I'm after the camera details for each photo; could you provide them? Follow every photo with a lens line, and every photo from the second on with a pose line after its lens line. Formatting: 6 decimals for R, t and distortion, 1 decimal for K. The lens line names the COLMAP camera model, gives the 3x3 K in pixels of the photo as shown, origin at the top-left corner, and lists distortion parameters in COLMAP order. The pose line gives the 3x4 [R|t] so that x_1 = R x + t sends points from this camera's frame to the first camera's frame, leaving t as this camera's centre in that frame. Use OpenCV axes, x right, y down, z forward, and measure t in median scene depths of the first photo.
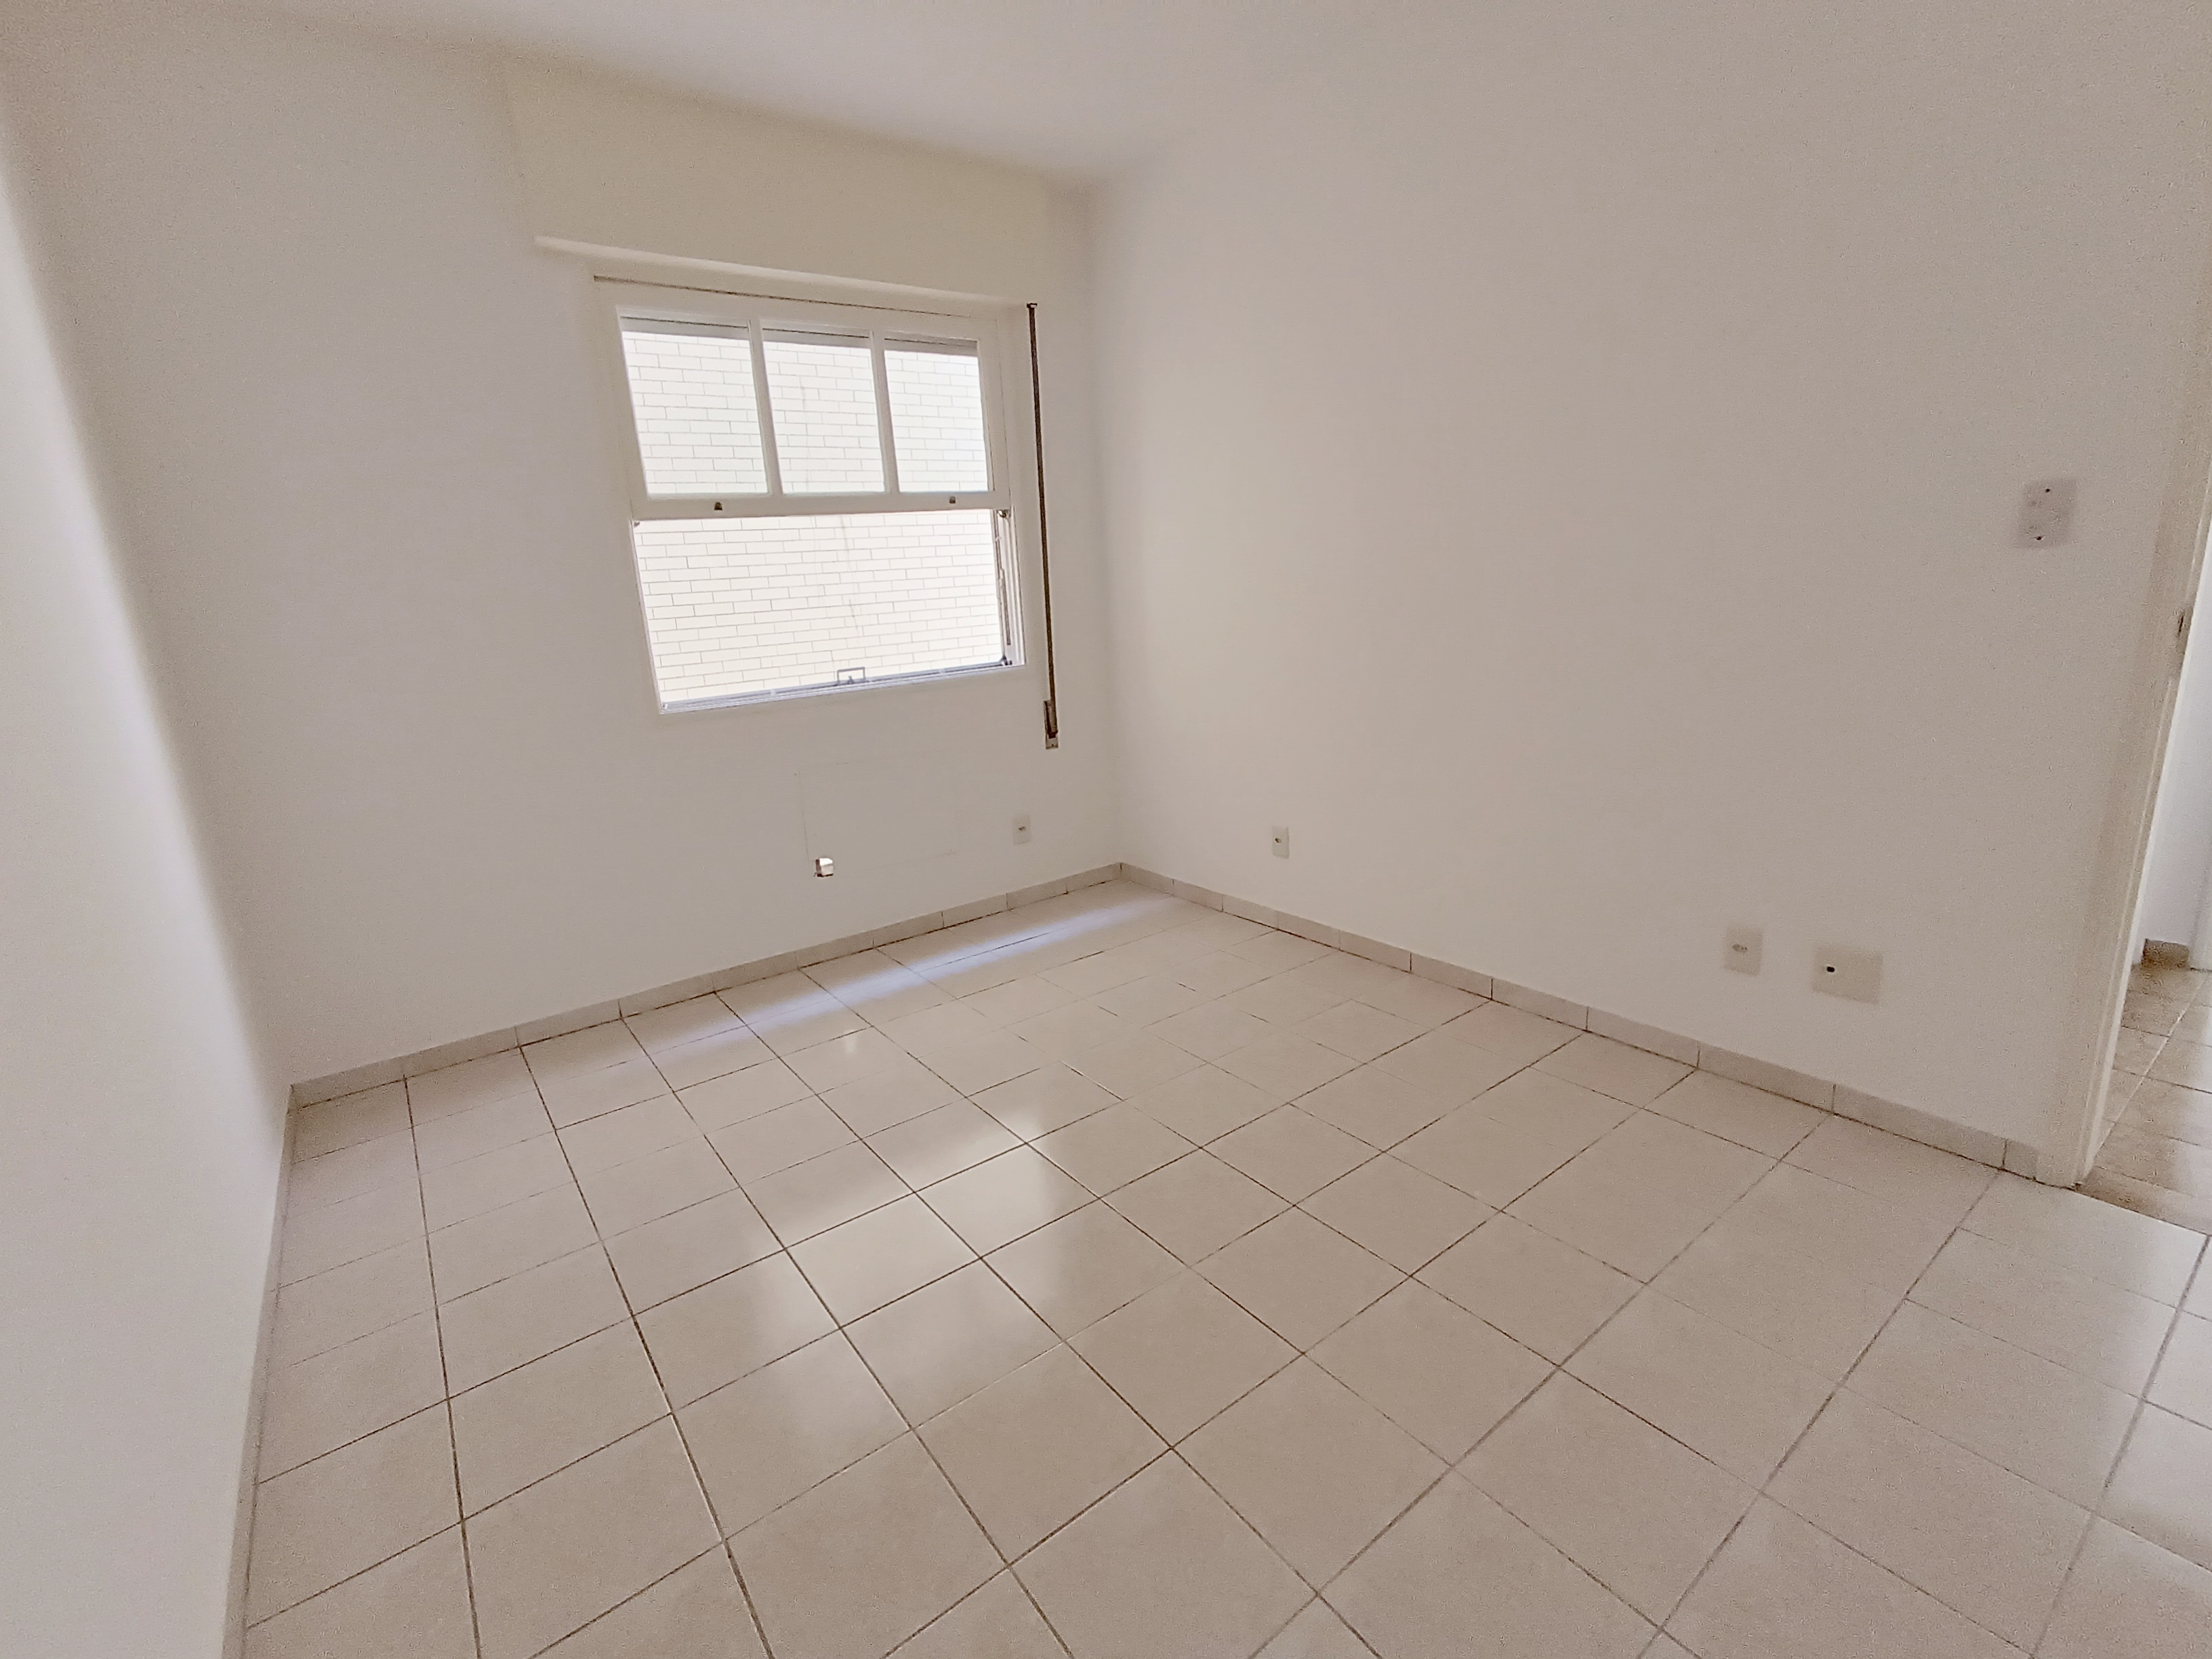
lens RADIAL K [[1013.8, 0, 1112.9], [0, 1013.8, 815.3], [0, 0, 1]] dist [-0.029639, 0.029793]
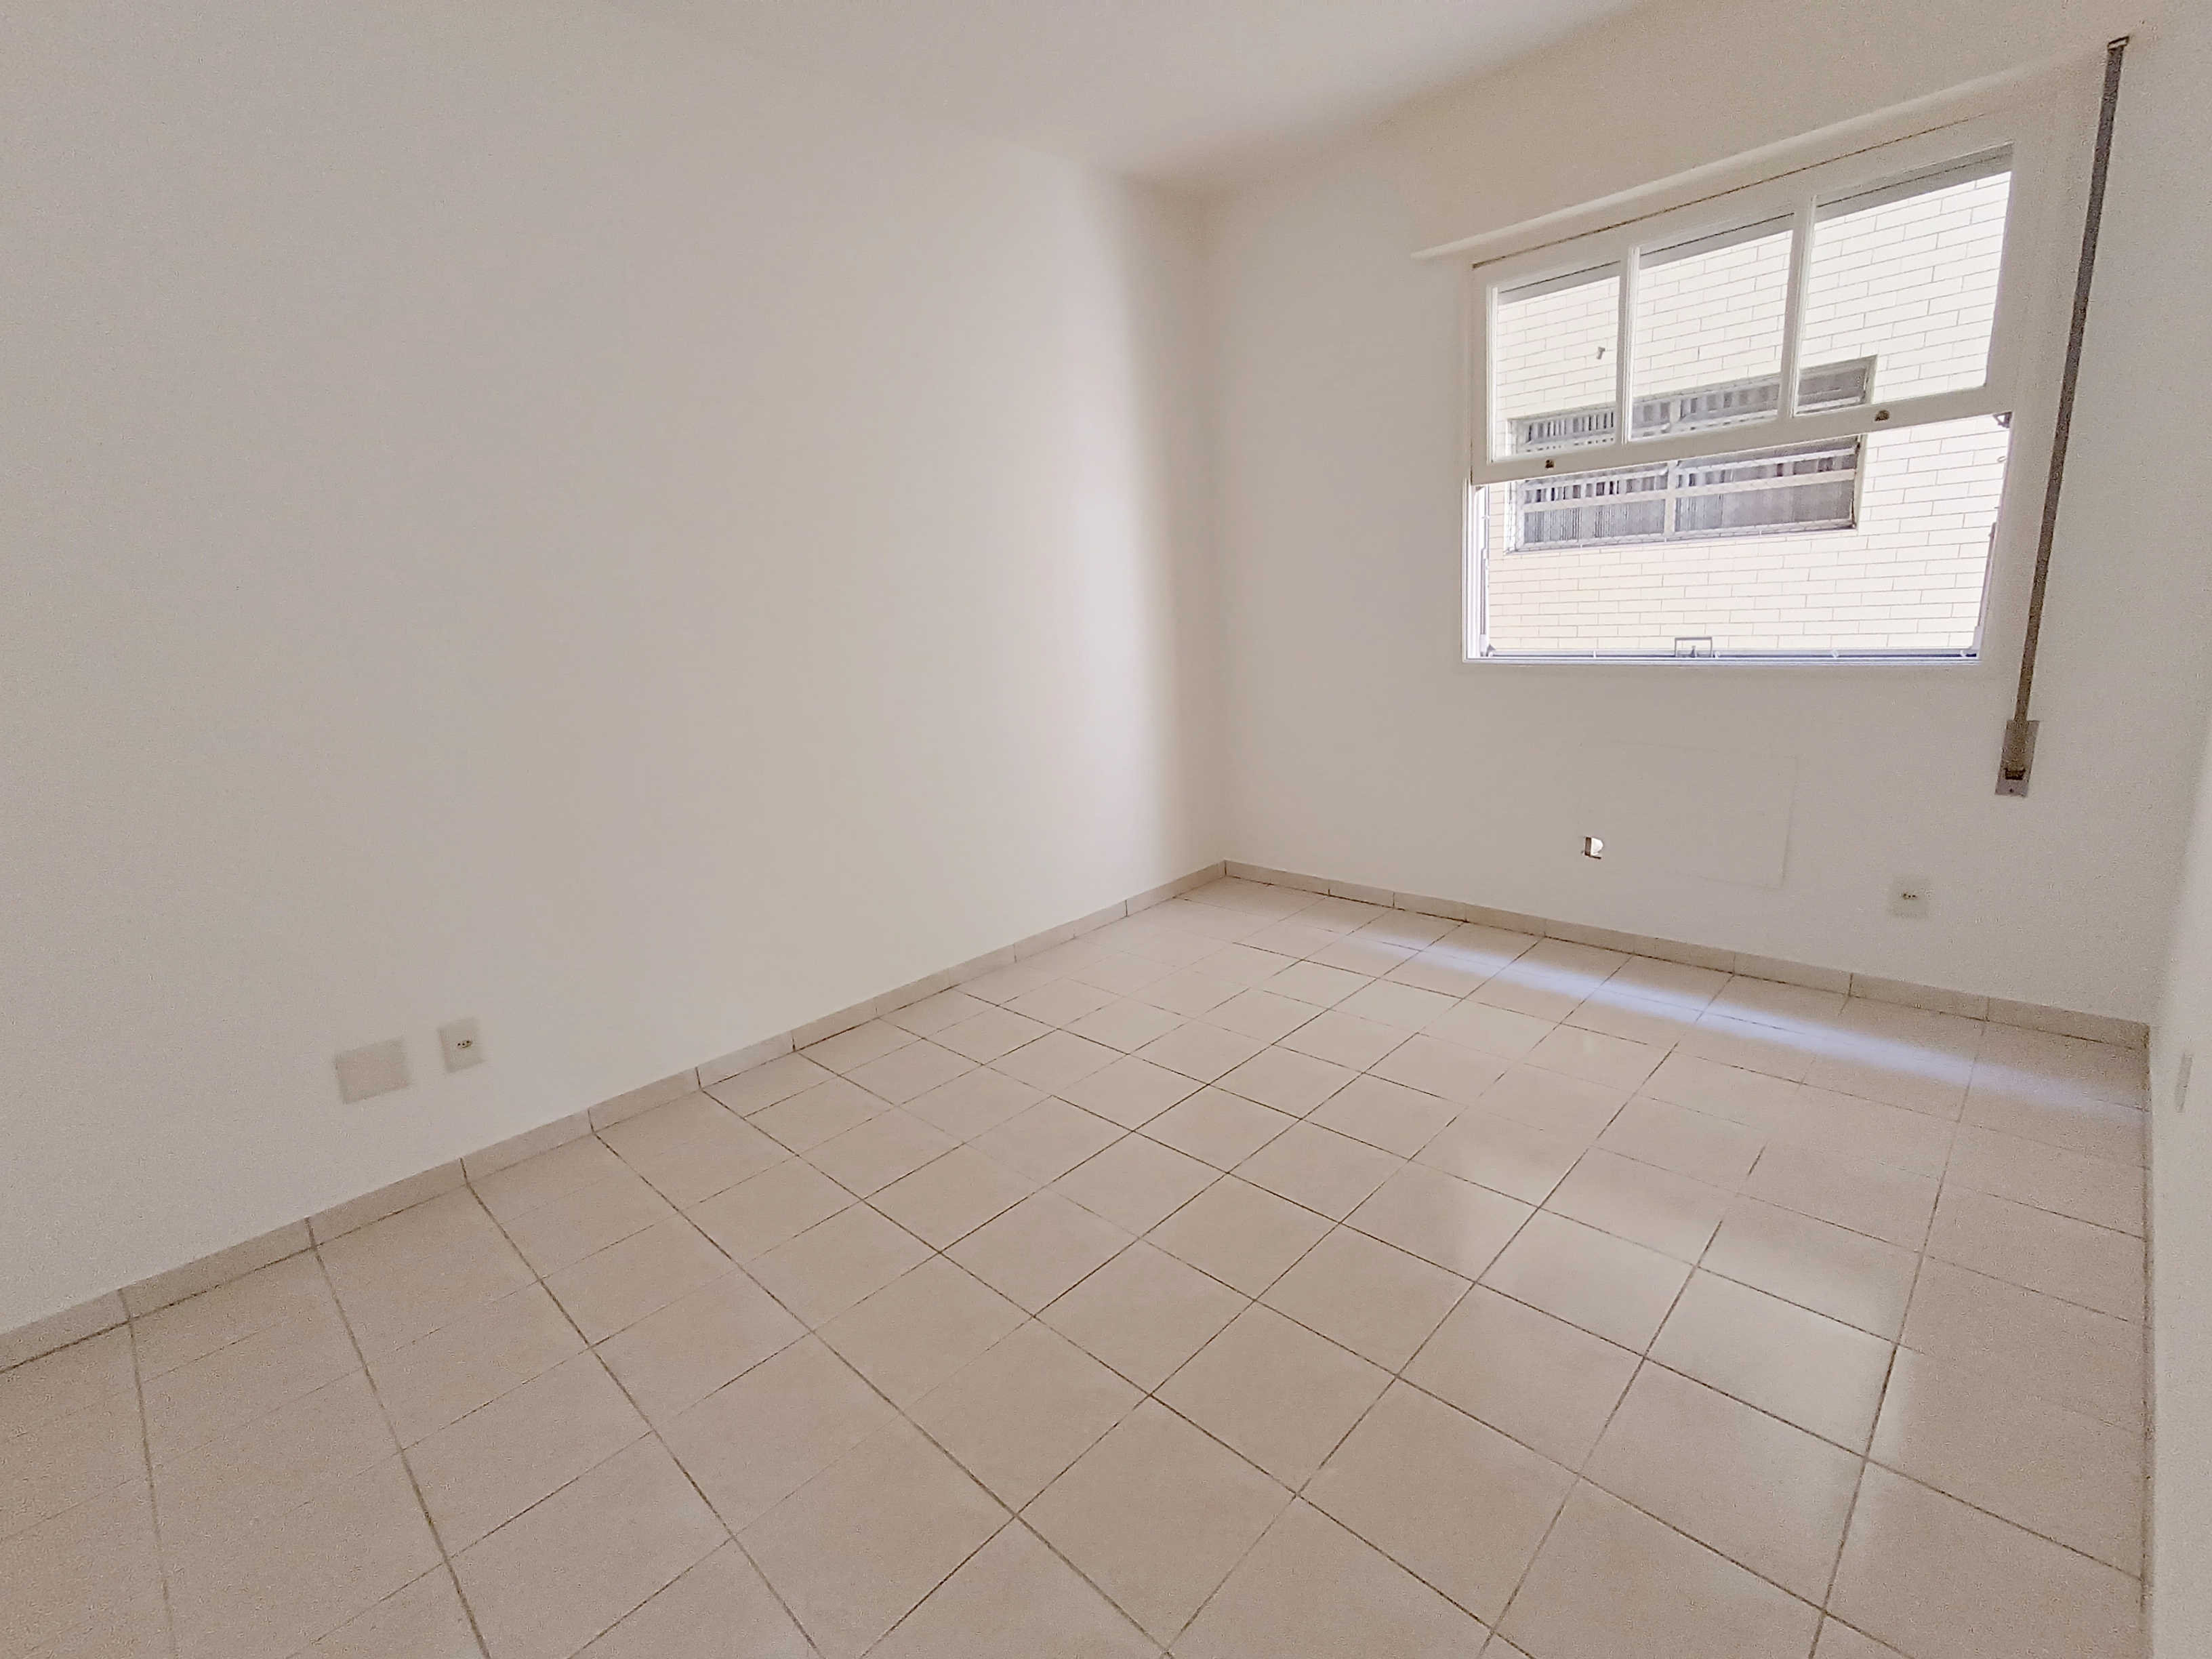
lens RADIAL K [[1013.8, 0, 1112.9], [0, 1013.8, 815.3], [0, 0, 1]] dist [-0.029639, 0.029793]
pose [[0.151573, 0.270072, -0.950835, 0.518822], [-0.173895, 0.954231, 0.243316, -0.125090], [0.973029, 0.128466, 0.191600, 0.382144]]
